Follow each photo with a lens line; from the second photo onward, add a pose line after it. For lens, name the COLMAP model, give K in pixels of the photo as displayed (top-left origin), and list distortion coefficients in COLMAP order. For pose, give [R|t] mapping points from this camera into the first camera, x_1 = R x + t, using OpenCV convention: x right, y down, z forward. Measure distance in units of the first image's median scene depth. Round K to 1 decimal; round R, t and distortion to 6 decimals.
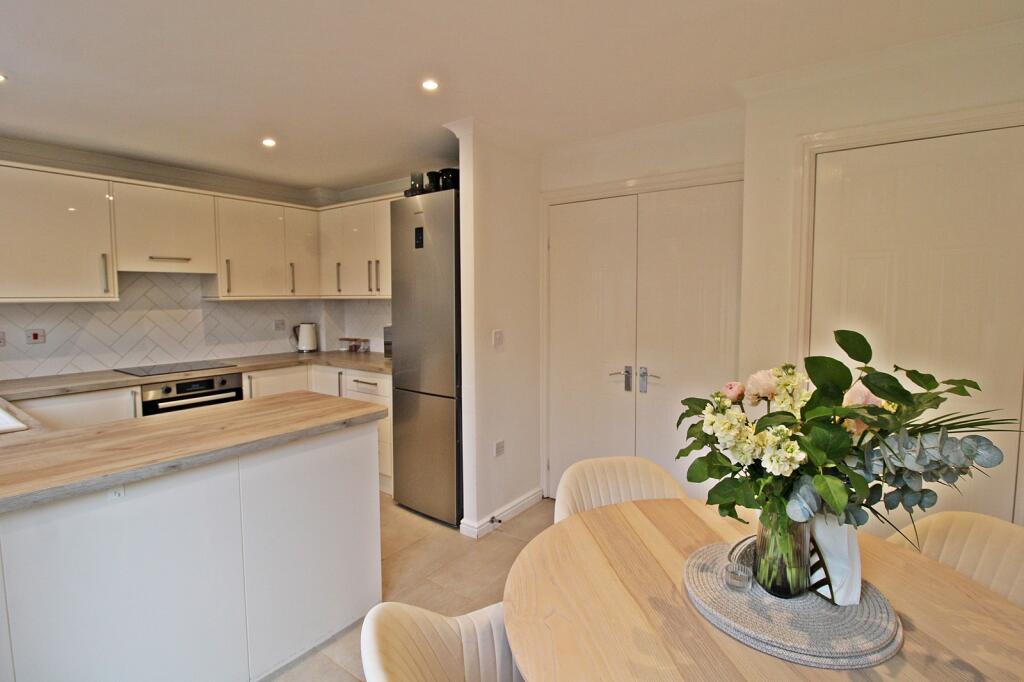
lens RADIAL K [[498.7, 0, 513.1], [0, 498.7, 337.7], [0, 0, 1]] dist [-0.000252, -0.000342]
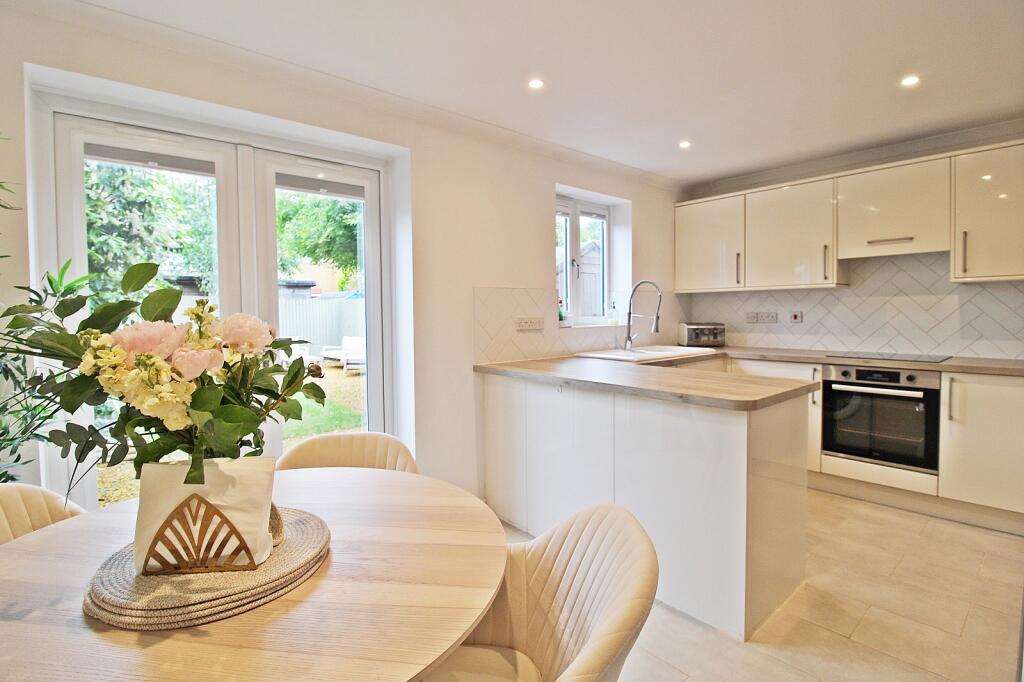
lens RADIAL K [[498.7, 0, 513.6], [0, 498.7, 334.6], [0, 0, 1]] dist [-0.000252, -0.000342]
pose [[-0.197458, 0.056374, -0.978689, 0.396930], [-0.070570, 0.994938, 0.071548, 0.001901], [0.977768, 0.083194, -0.192481, 0.505301]]
